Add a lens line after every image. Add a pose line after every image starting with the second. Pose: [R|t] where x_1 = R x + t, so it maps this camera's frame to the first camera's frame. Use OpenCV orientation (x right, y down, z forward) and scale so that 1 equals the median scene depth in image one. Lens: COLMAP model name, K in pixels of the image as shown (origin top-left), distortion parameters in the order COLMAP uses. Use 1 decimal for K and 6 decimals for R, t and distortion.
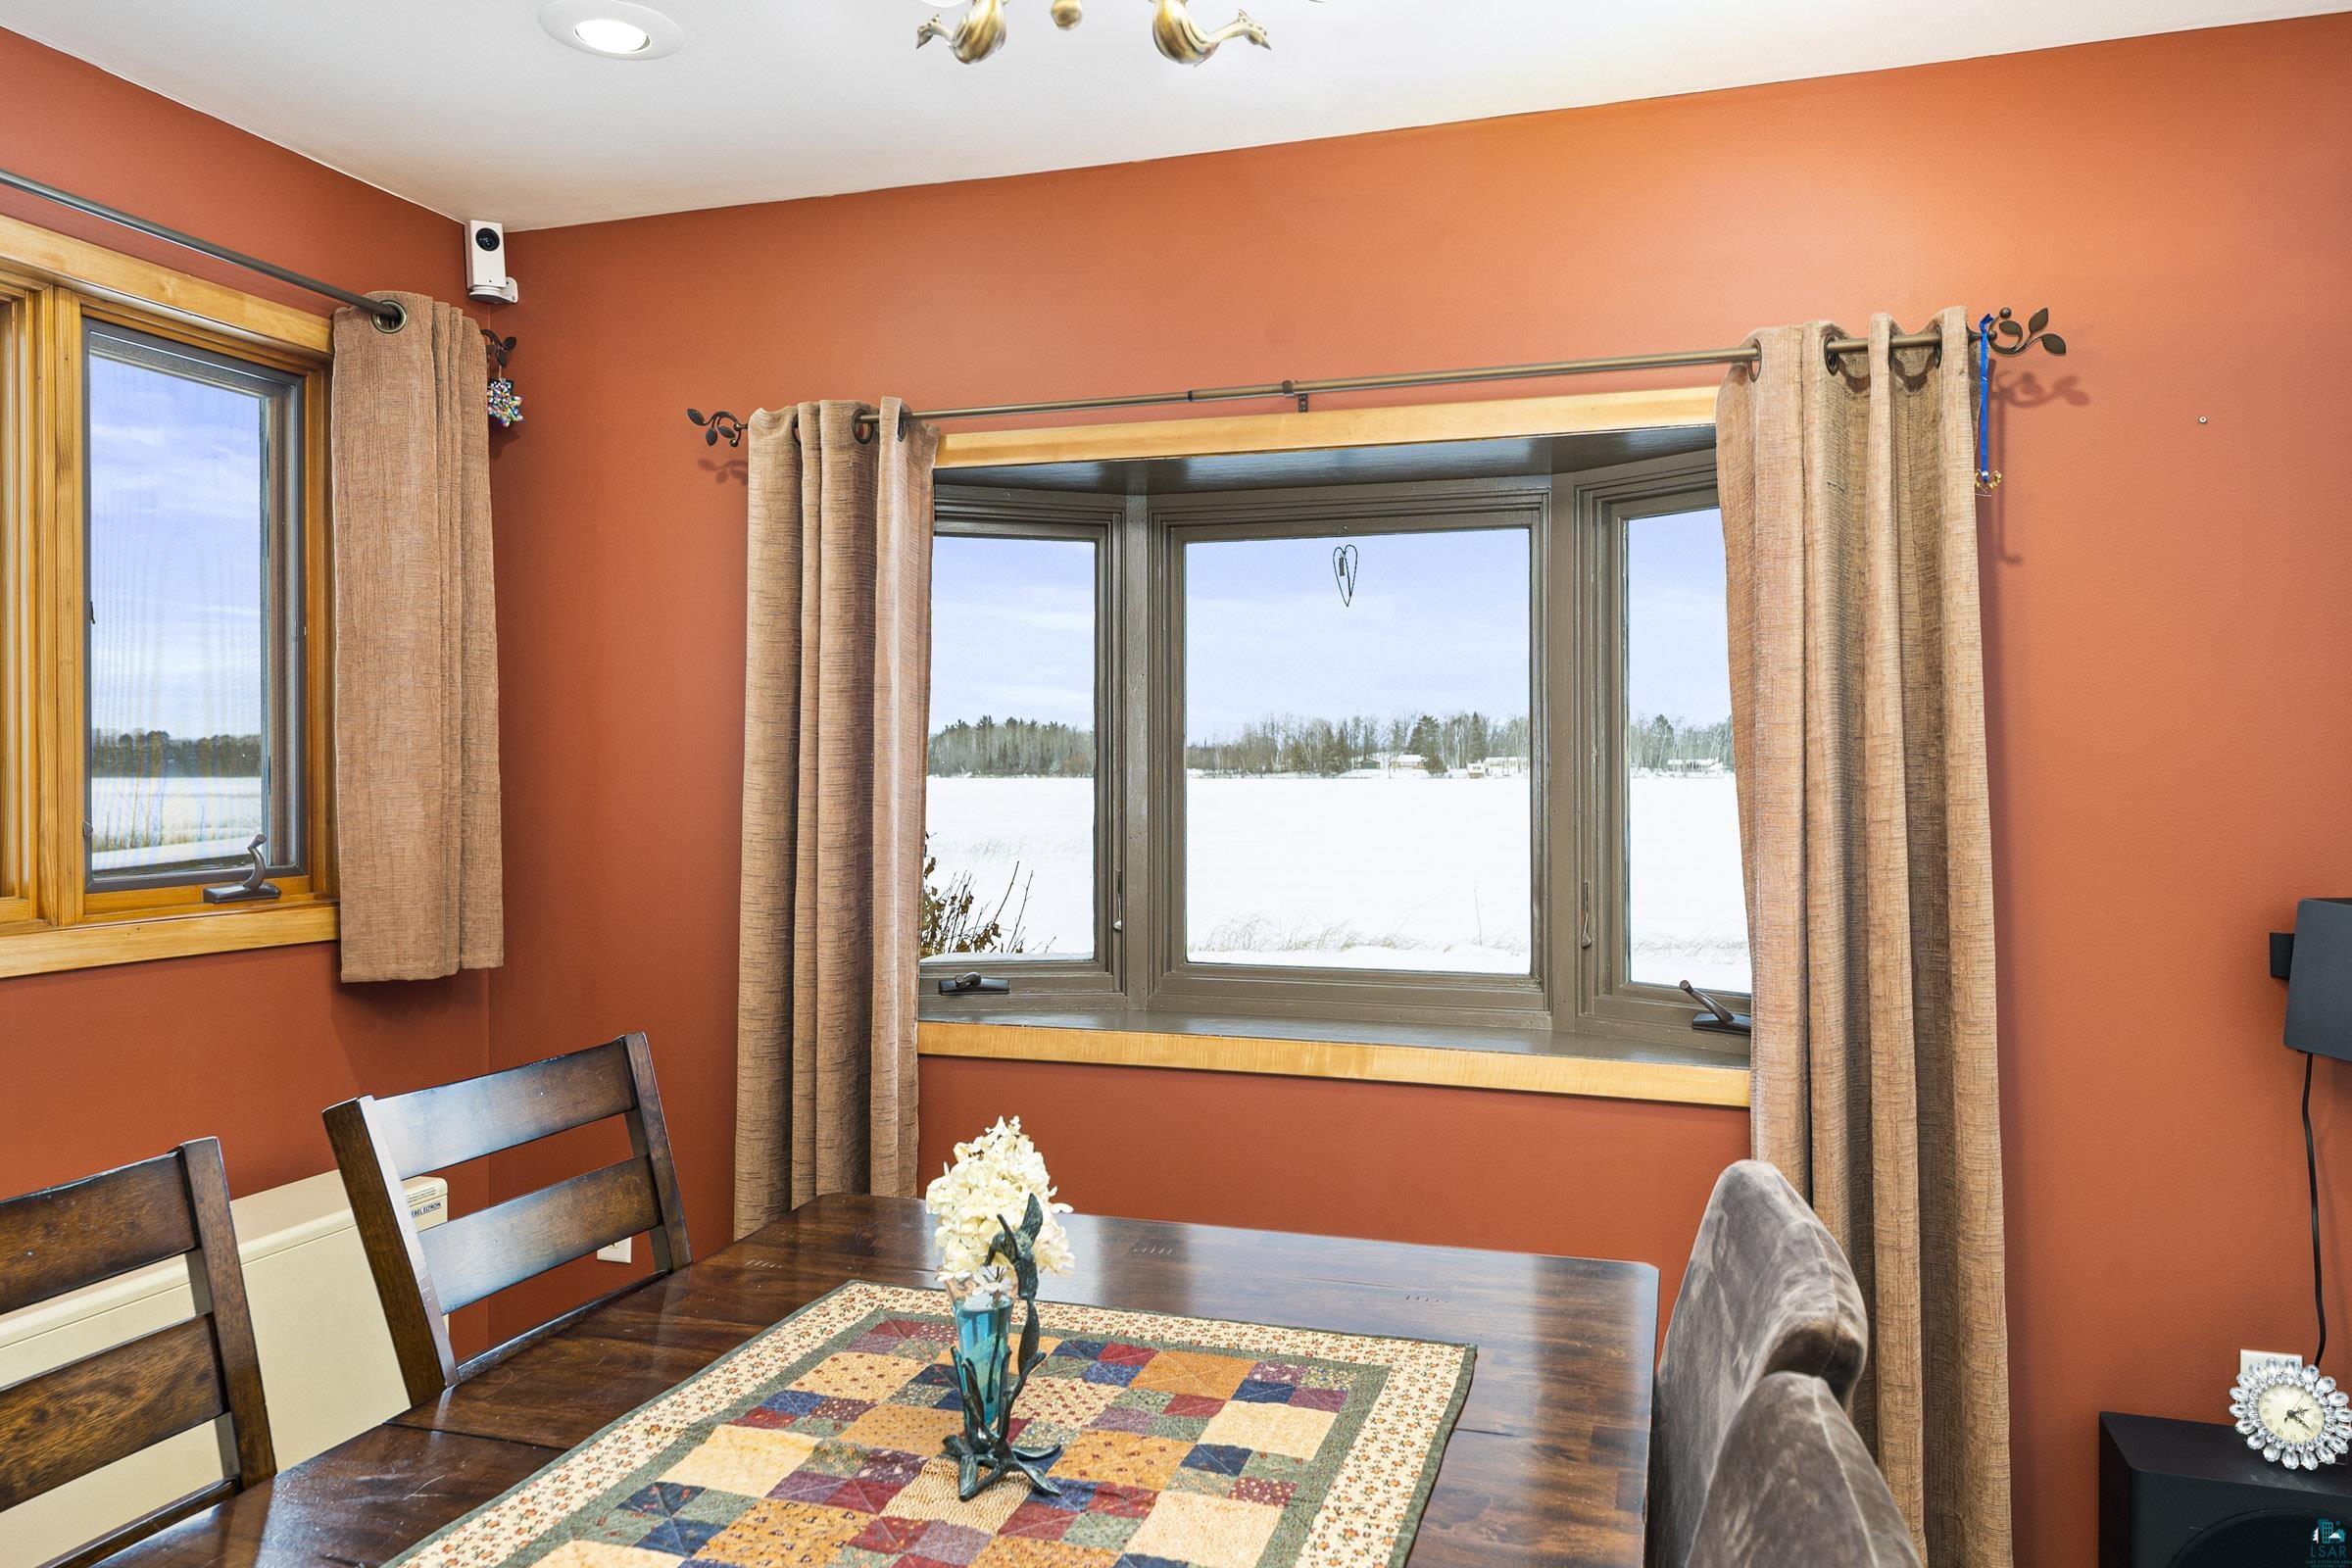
lens RADIAL K [[1597.8, 0, 1193.6], [0, 1597.8, 769.5], [0, 0, 1]] dist [0.004482, -0.007954]
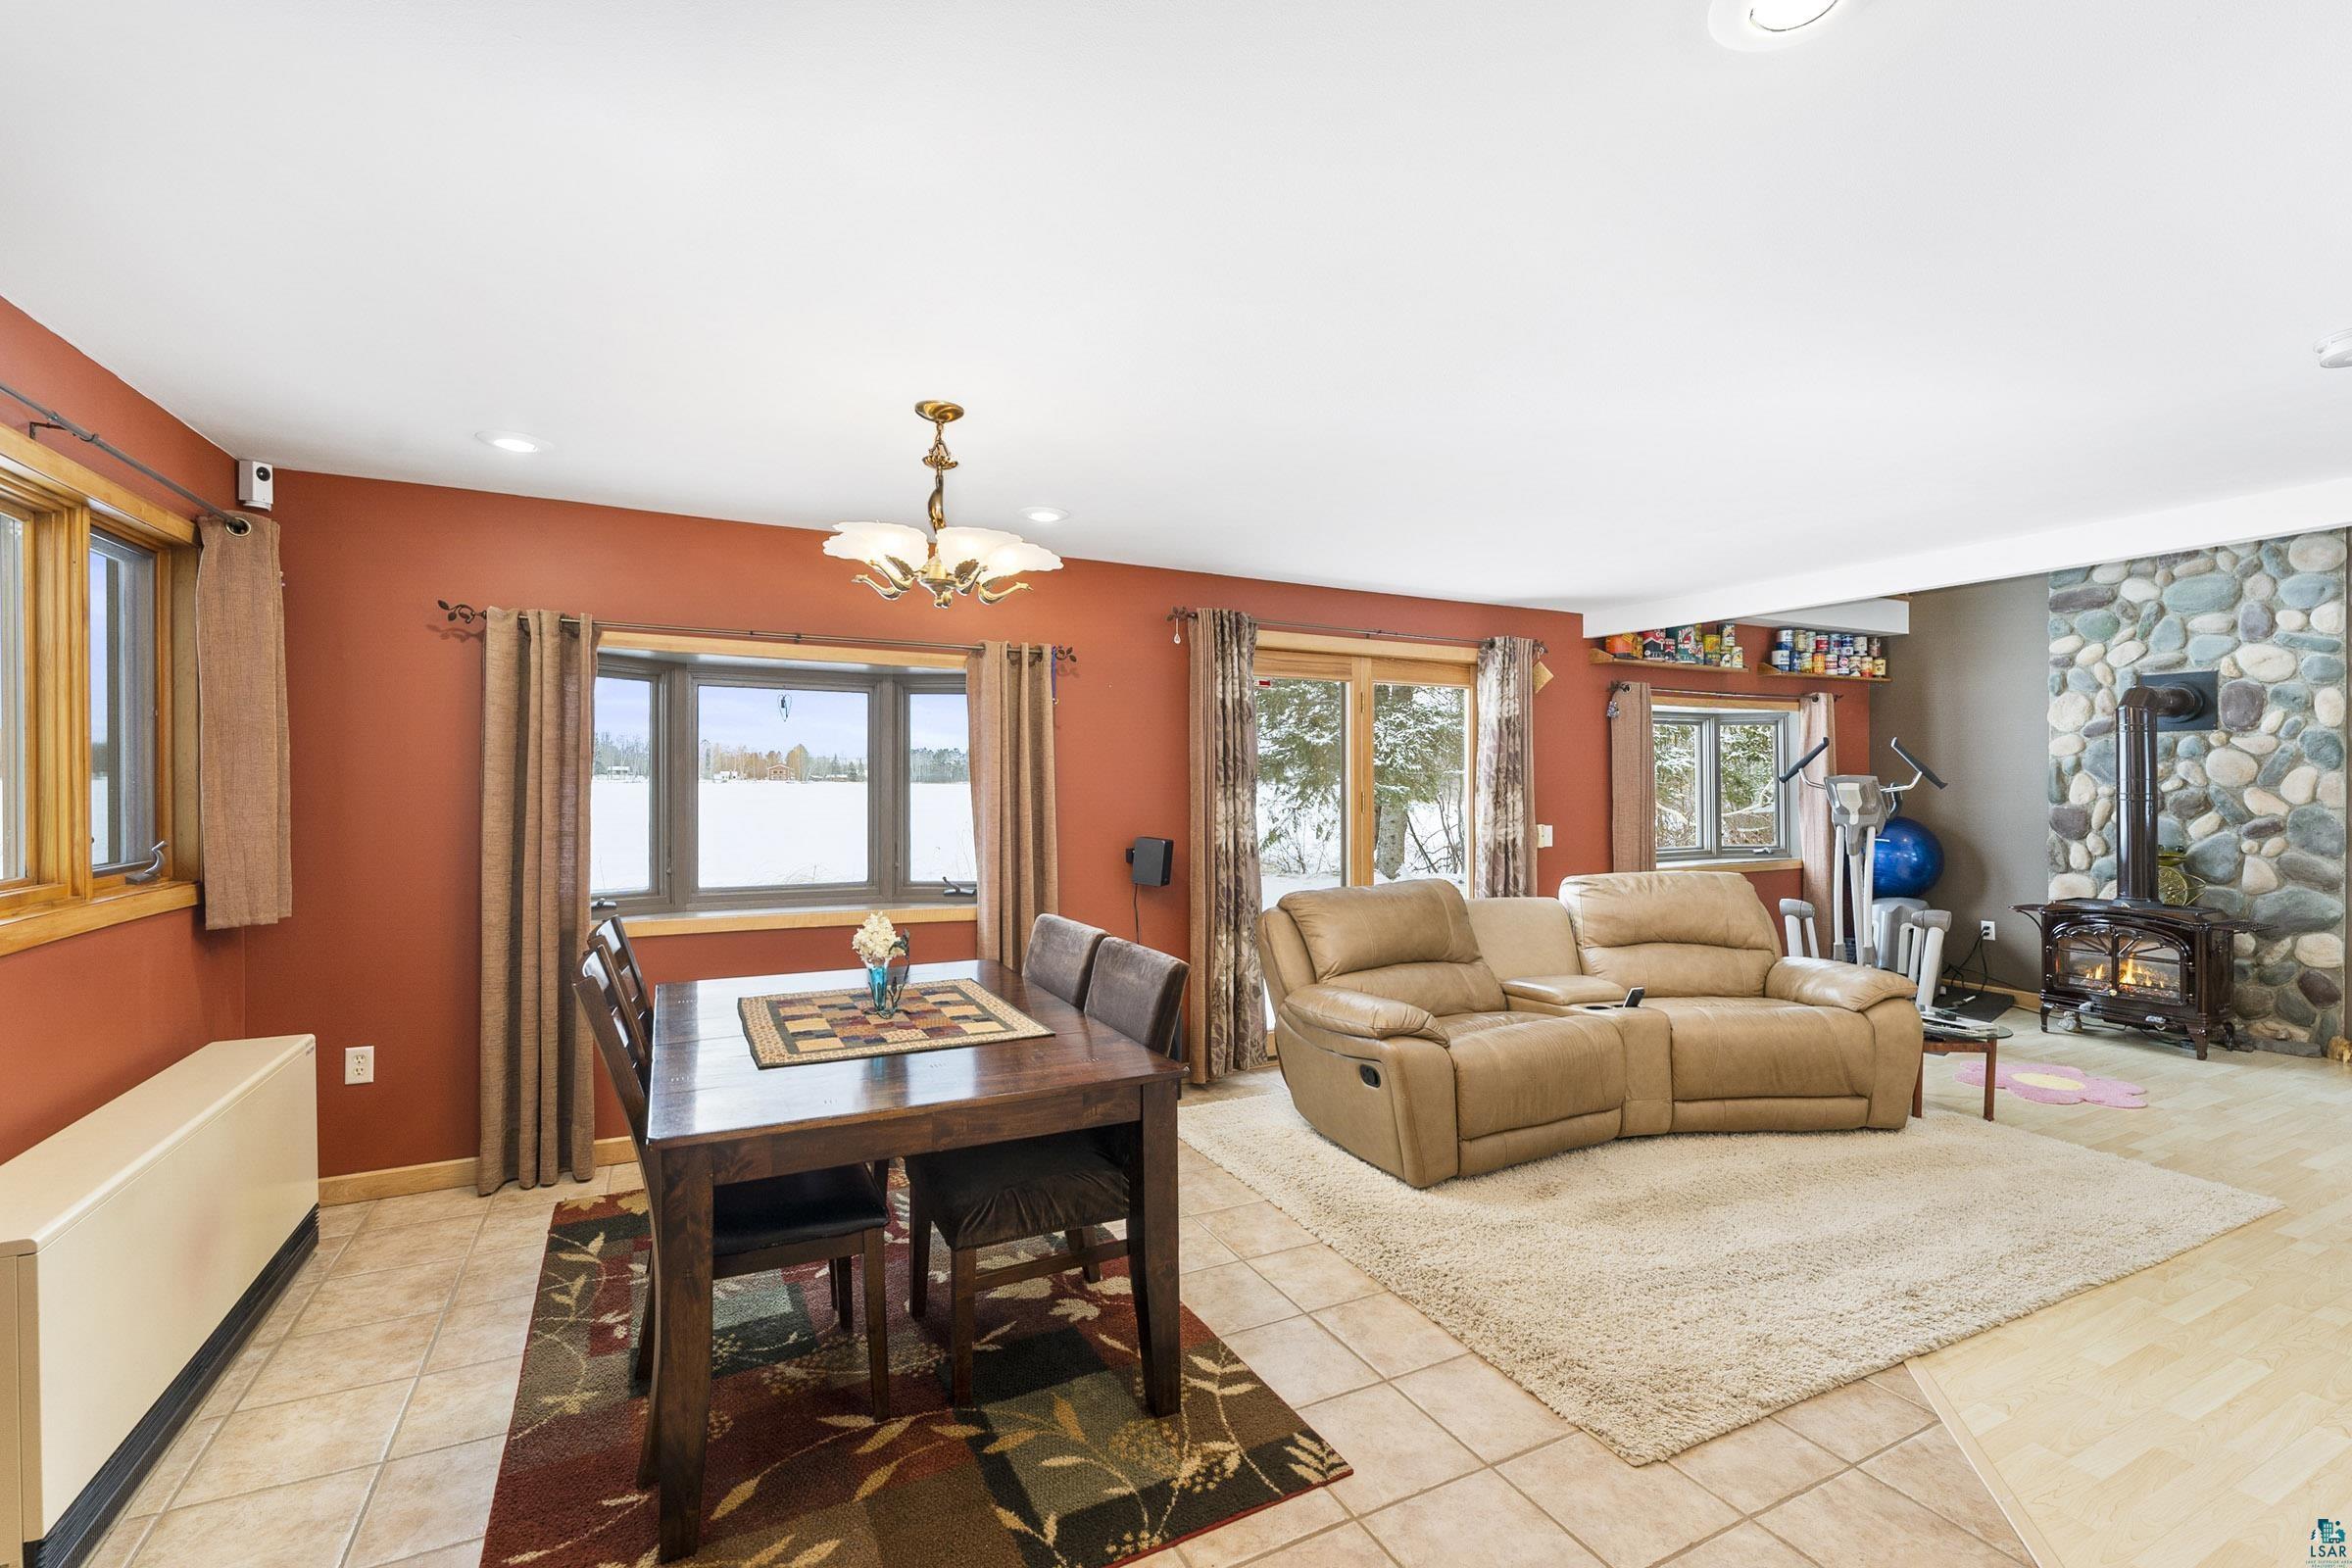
lens RADIAL K [[1040.7, 0, 1172.7], [0, 1040.7, 770.7], [0, 0, 1]] dist [0.001334, -0.000854]
pose [[0.721448, 0.012369, 0.692358, -0.674302], [-0.006202, 0.999916, -0.011401, -0.028940], [-0.692441, 0.003931, 0.721464, -0.546512]]
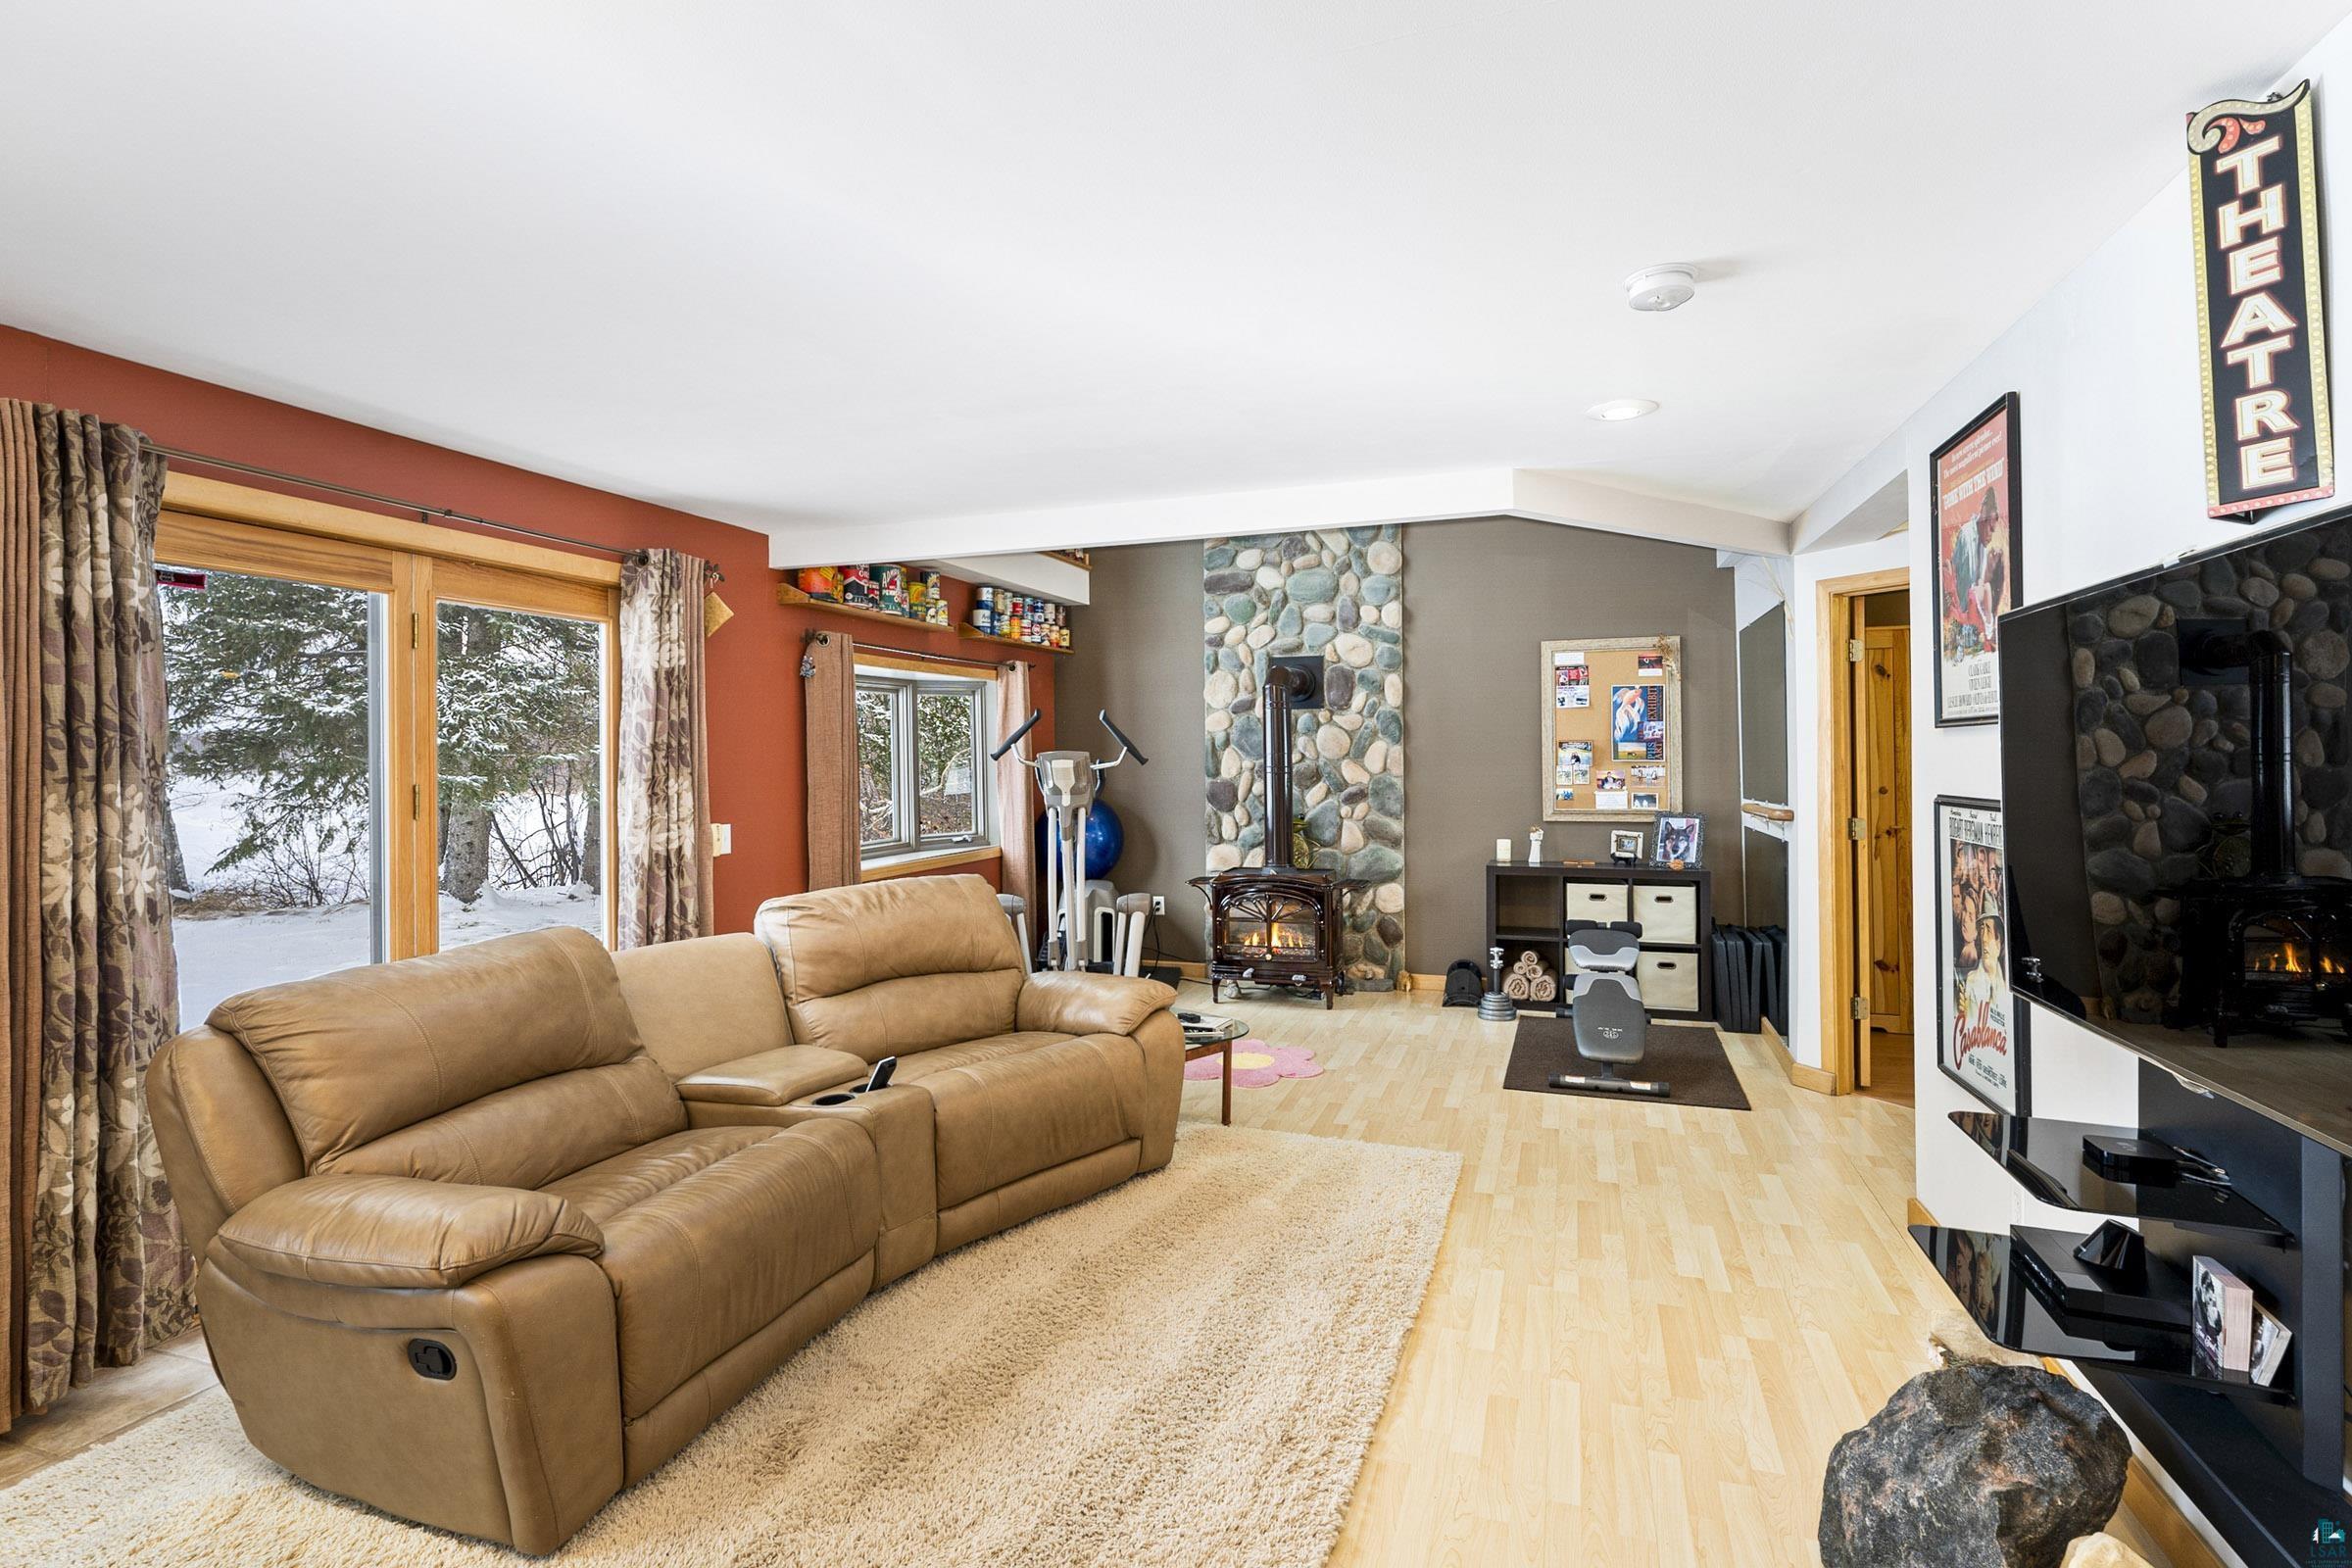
lens RADIAL K [[1140.9, 0, 1192.8], [0, 1140.9, 745.4], [0, 0, 1]] dist [-0.003993, 0.000395]
pose [[0.029992, 0.014759, 0.999441, -0.223021], [0.009626, 0.999840, -0.015054, -0.029118], [-0.999504, 0.010073, 0.029845, -0.228510]]
